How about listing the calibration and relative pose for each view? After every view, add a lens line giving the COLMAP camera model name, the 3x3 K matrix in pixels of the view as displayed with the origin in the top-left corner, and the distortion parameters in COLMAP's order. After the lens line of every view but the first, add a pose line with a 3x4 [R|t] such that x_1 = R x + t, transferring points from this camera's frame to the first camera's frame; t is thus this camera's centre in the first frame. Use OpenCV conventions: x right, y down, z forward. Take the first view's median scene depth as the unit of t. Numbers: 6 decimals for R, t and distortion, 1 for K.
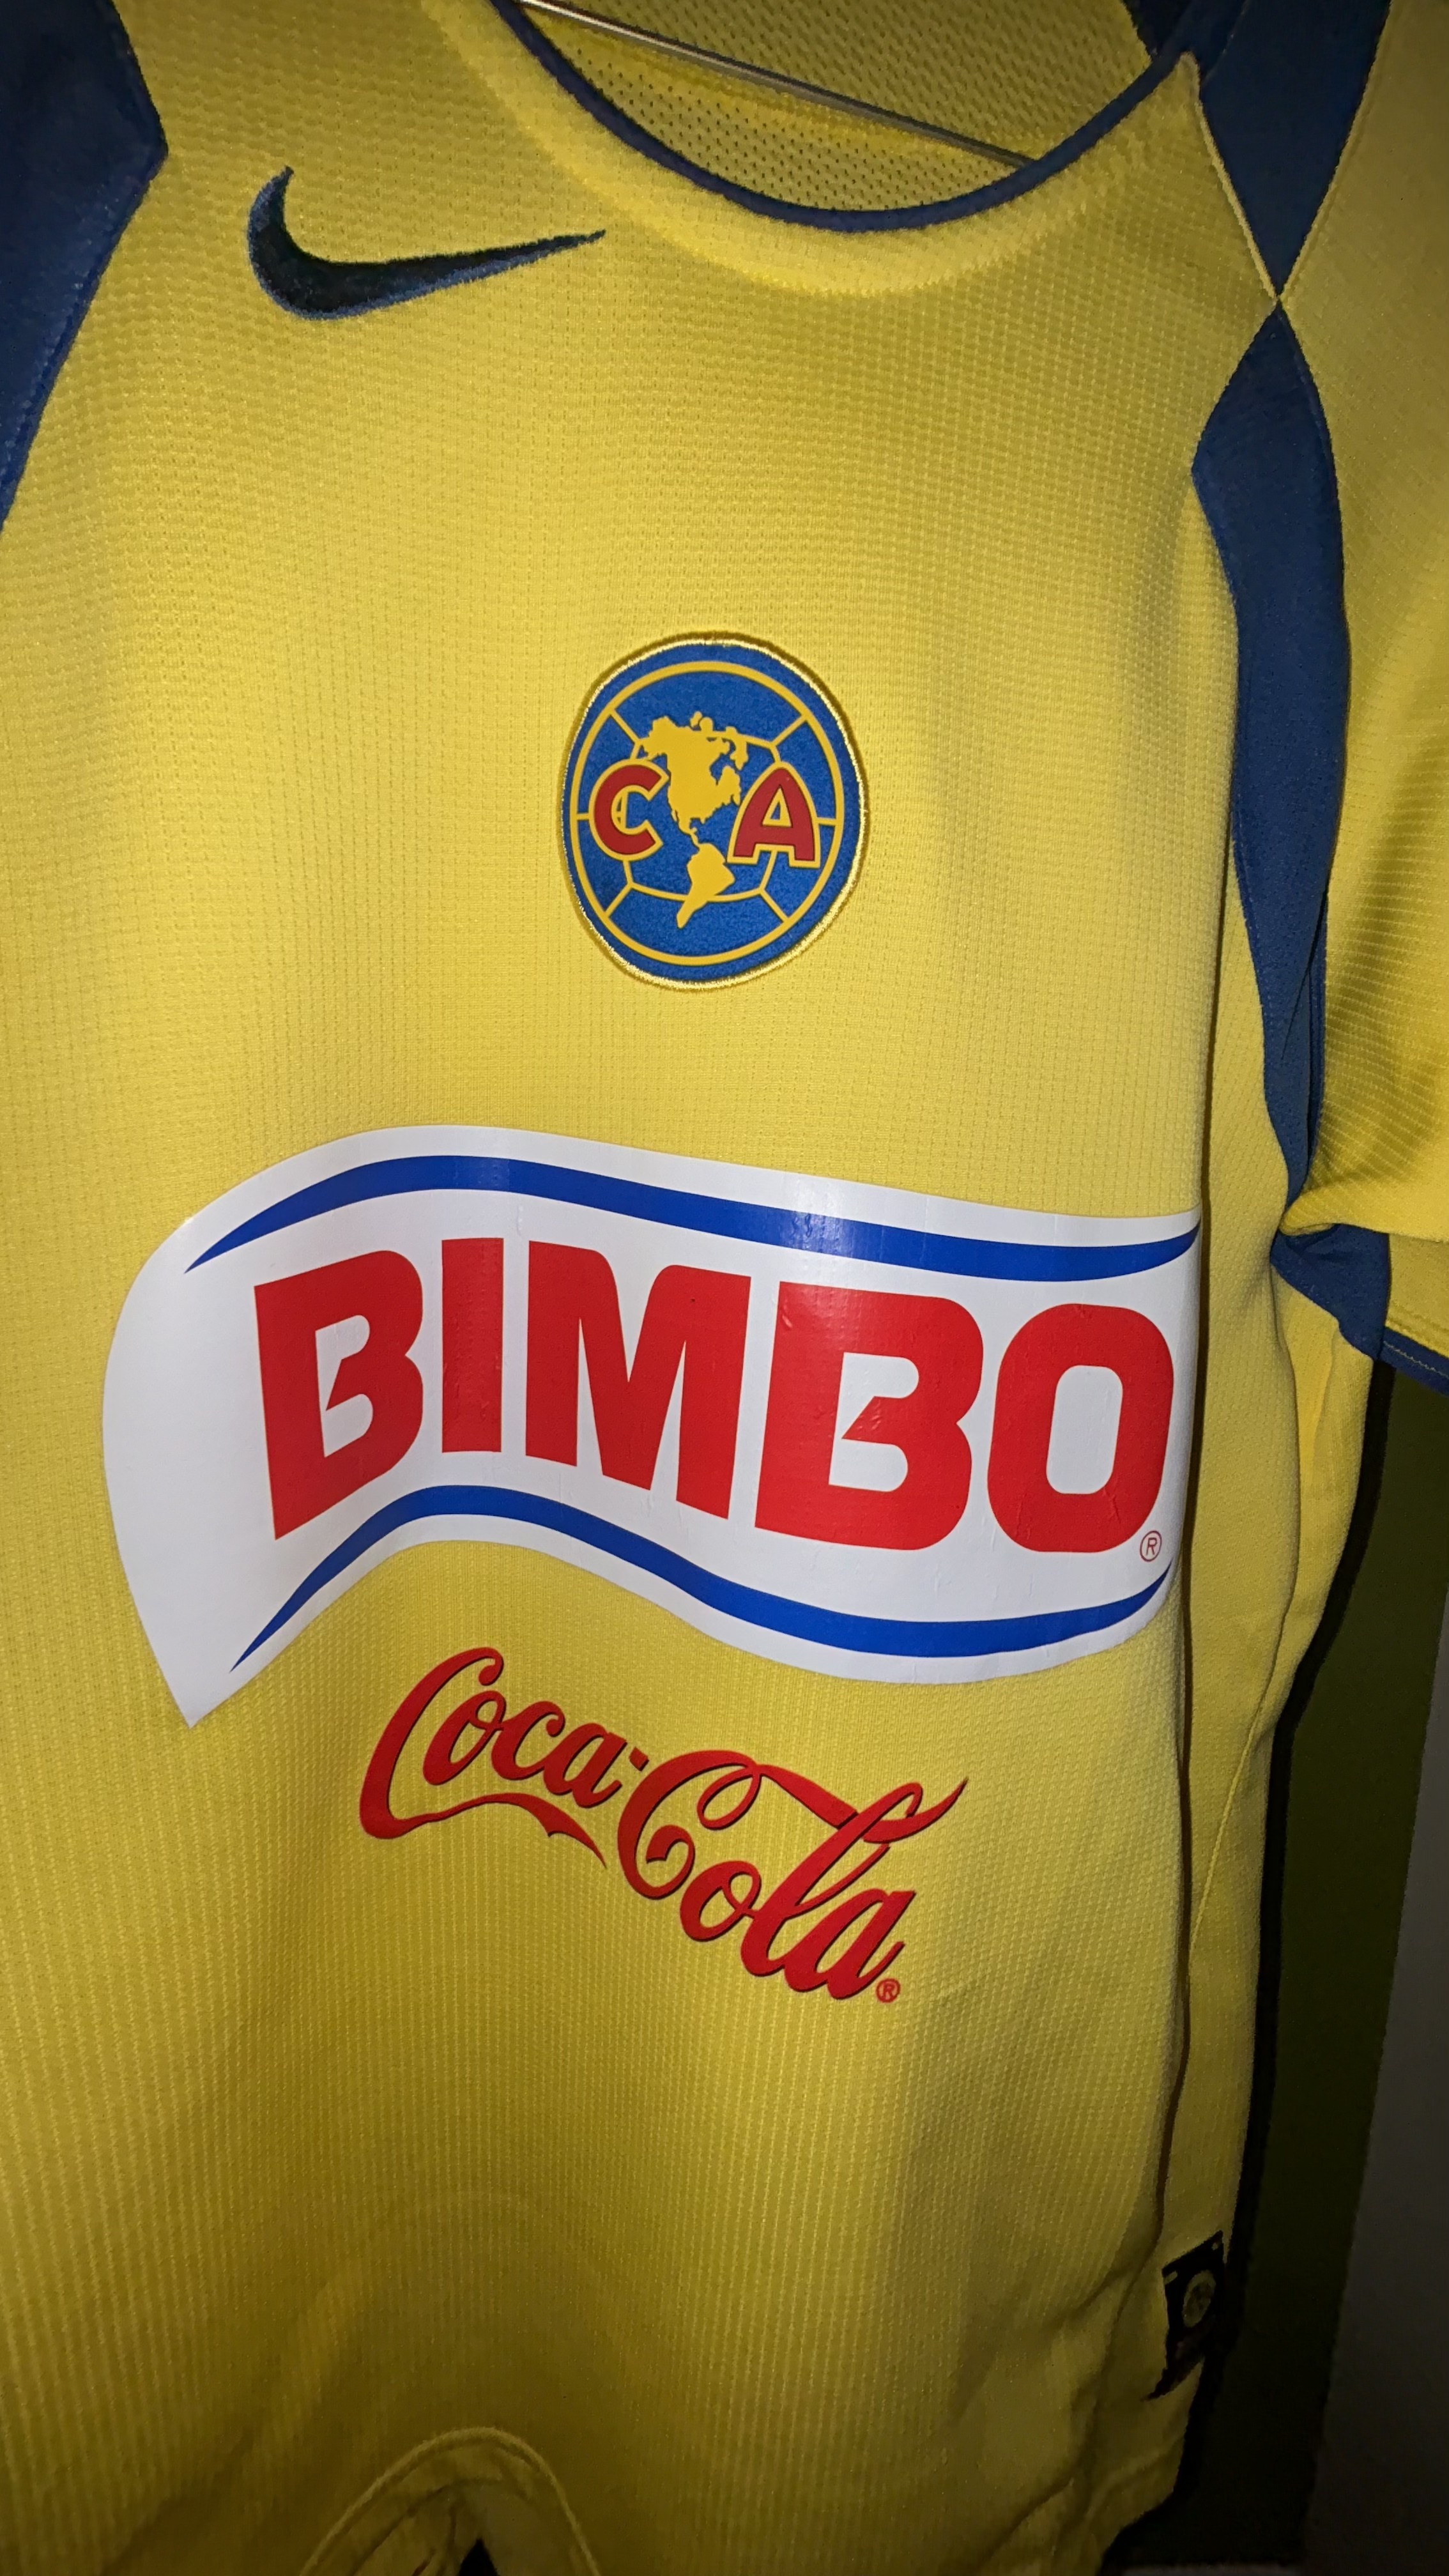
lens RADIAL K [[1043.7, 0, 711.8], [0, 1043.7, 1278.9], [0, 0, 1]] dist [-0.001125, -0.000057]
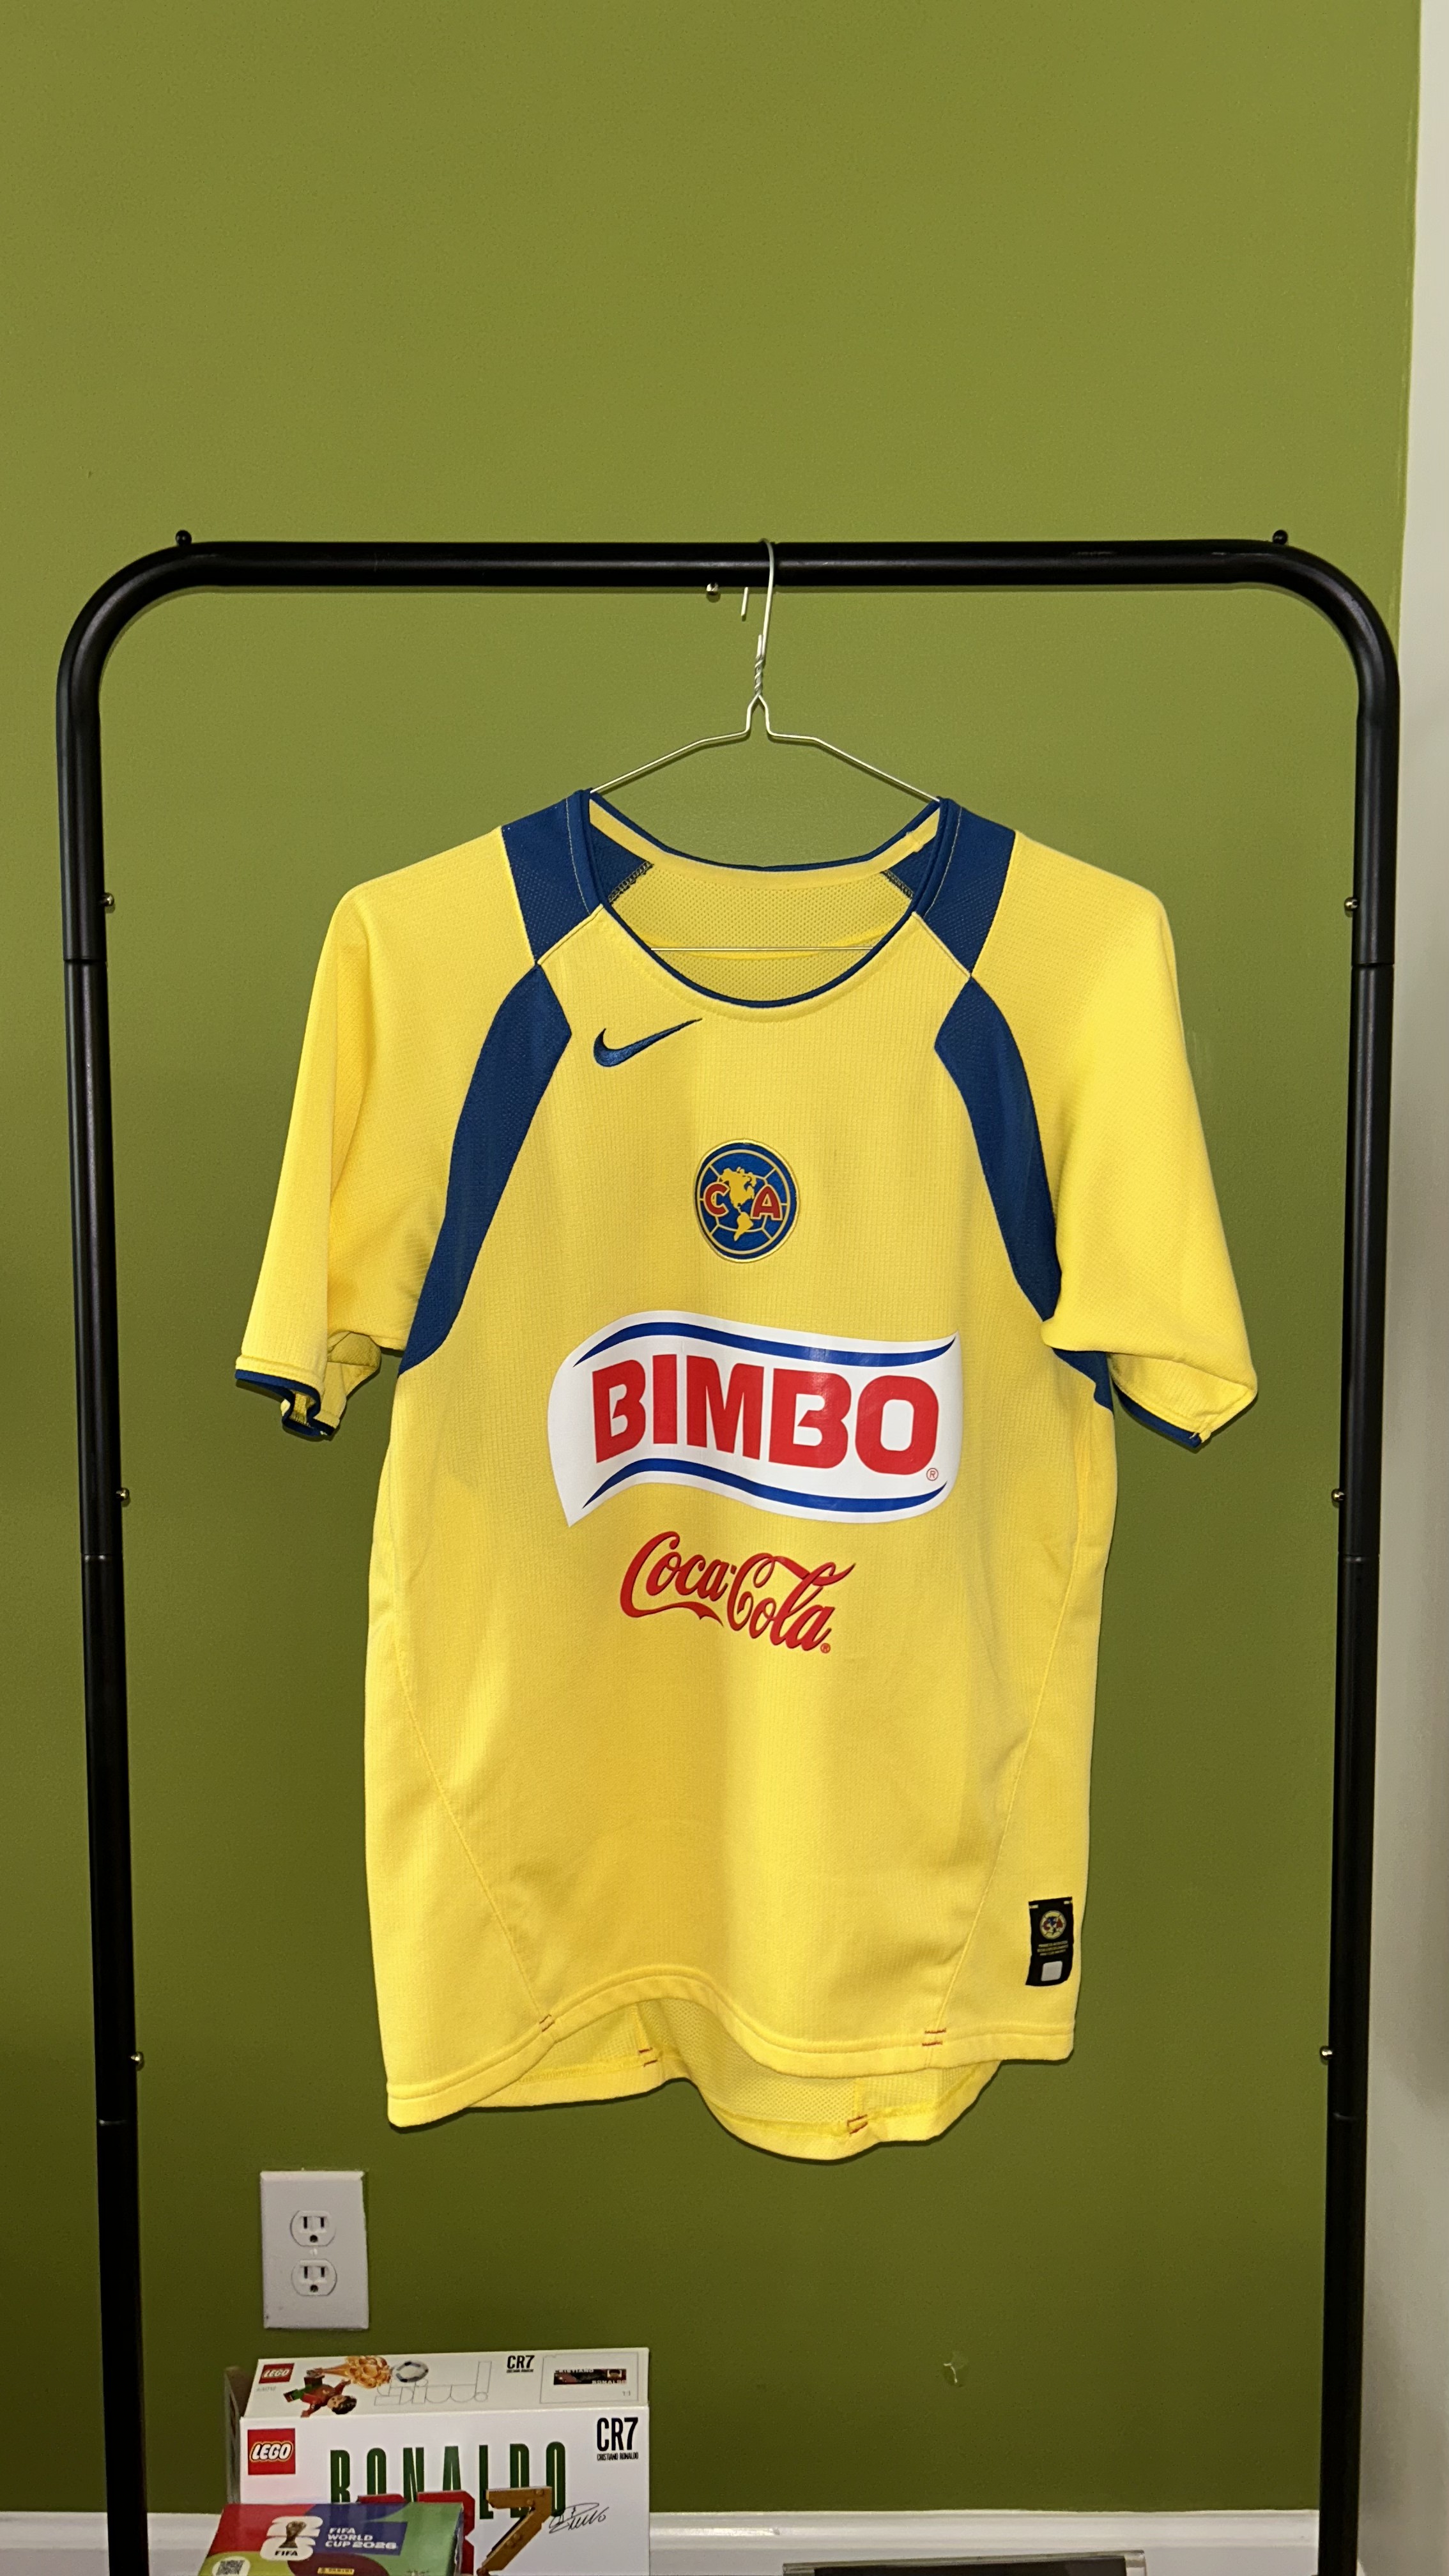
lens RADIAL K [[1938.2, 0, 728.7], [0, 1938.2, 1320.2], [0, 0, 1]] dist [-0.003472, 0.006548]
pose [[0.977812, -0.021558, -0.208374, 0.945830], [0.009124, 0.998129, -0.060452, 0.171821], [0.209287, 0.057209, 0.976179, -3.724485]]
